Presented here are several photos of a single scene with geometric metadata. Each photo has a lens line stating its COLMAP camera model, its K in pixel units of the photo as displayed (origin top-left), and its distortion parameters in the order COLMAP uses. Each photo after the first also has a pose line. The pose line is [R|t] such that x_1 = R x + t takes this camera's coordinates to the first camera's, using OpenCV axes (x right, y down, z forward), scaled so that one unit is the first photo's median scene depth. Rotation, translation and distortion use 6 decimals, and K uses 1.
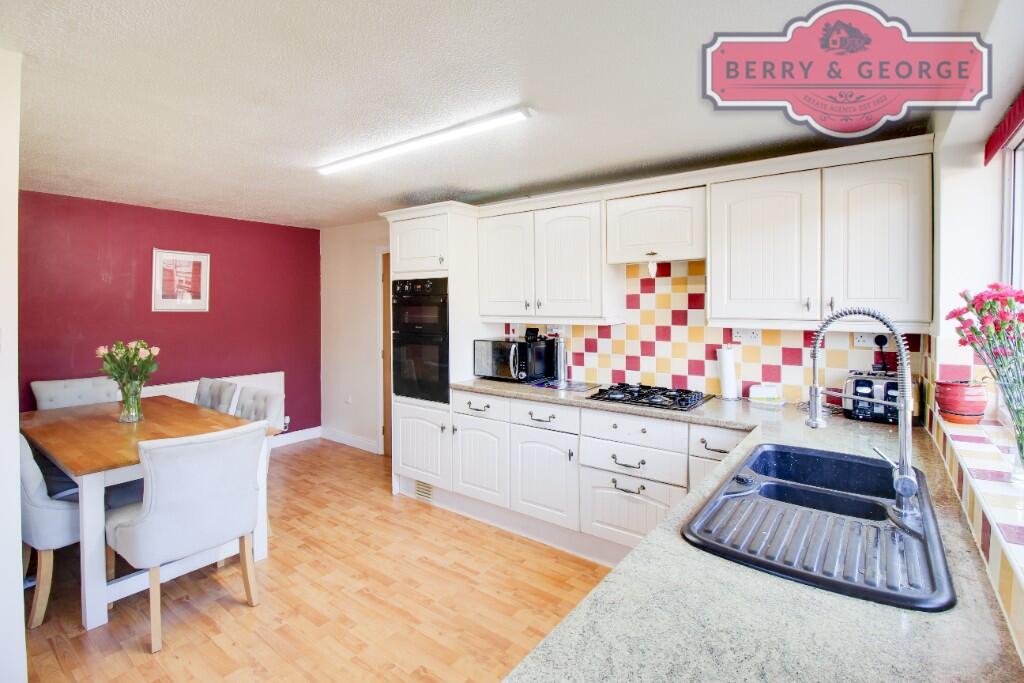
lens RADIAL K [[475.8, 0, 527.8], [0, 475.8, 308.2], [0, 0, 1]] dist [-0.003154, -0.000935]
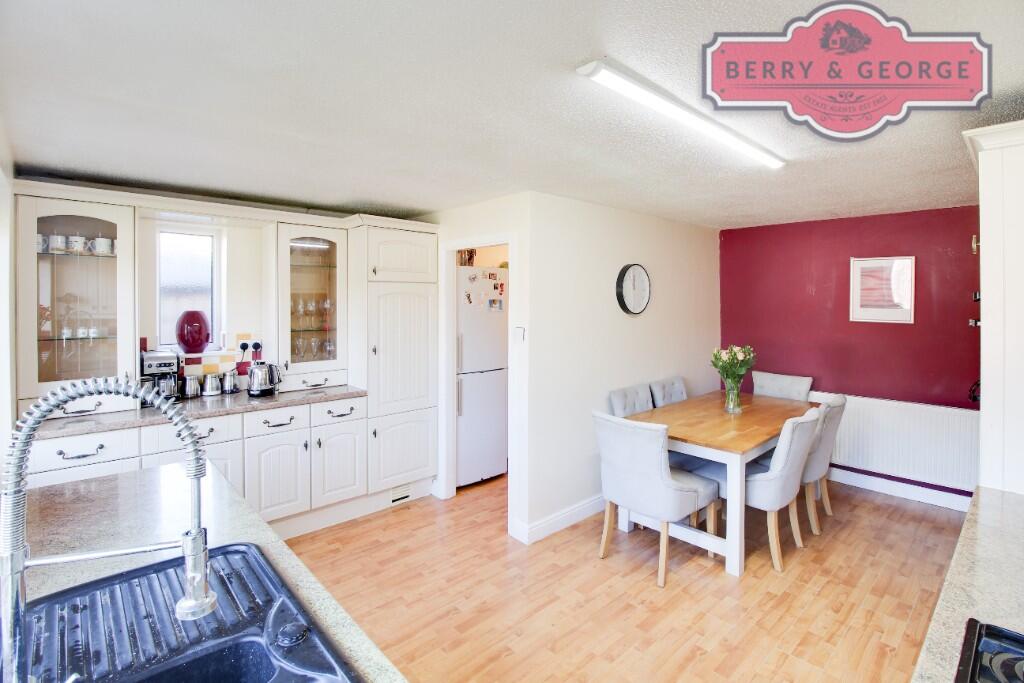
lens RADIAL K [[497.3, 0, 509.5], [0, 497.3, 309.8], [0, 0, 1]] dist [-0.013188, -0.000447]
pose [[-0.194935, 0.014492, -0.980709, 0.480659], [-0.016033, 0.999710, 0.017960, -0.030856], [0.980685, 0.019225, -0.194647, 0.661914]]
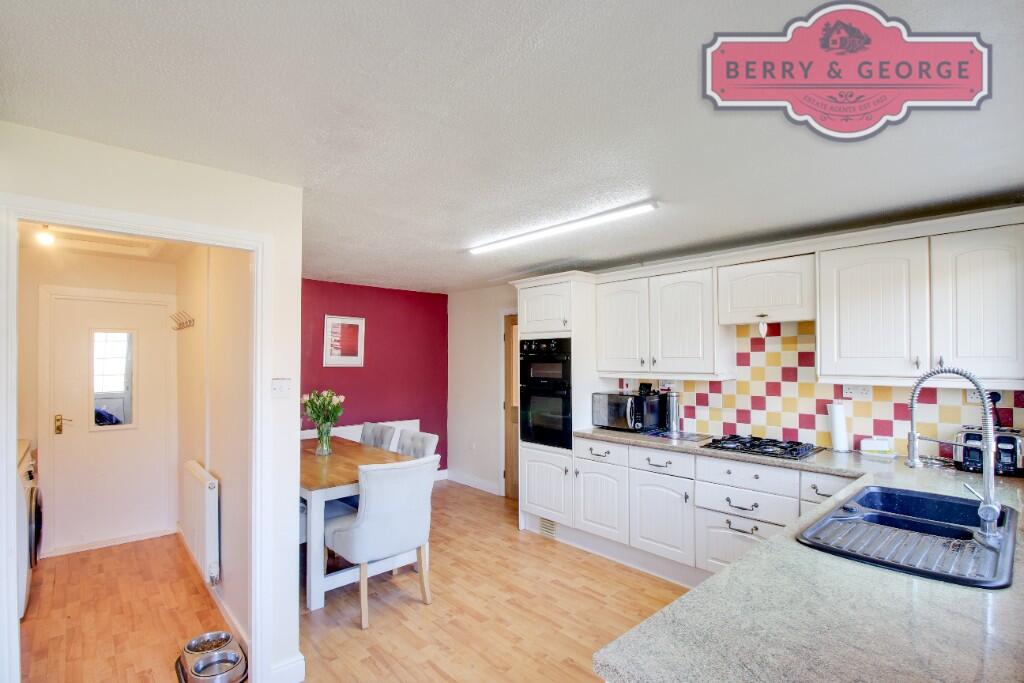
lens RADIAL K [[484.1, 0, 540.7], [0, 484.1, 352.4], [0, 0, 1]] dist [-0.009475, -0.000575]
pose [[0.986861, -0.001881, -0.161559, -0.059038], [-0.001341, 0.999802, -0.019832, -0.007134], [0.161565, 0.019788, 0.986664, -0.165704]]
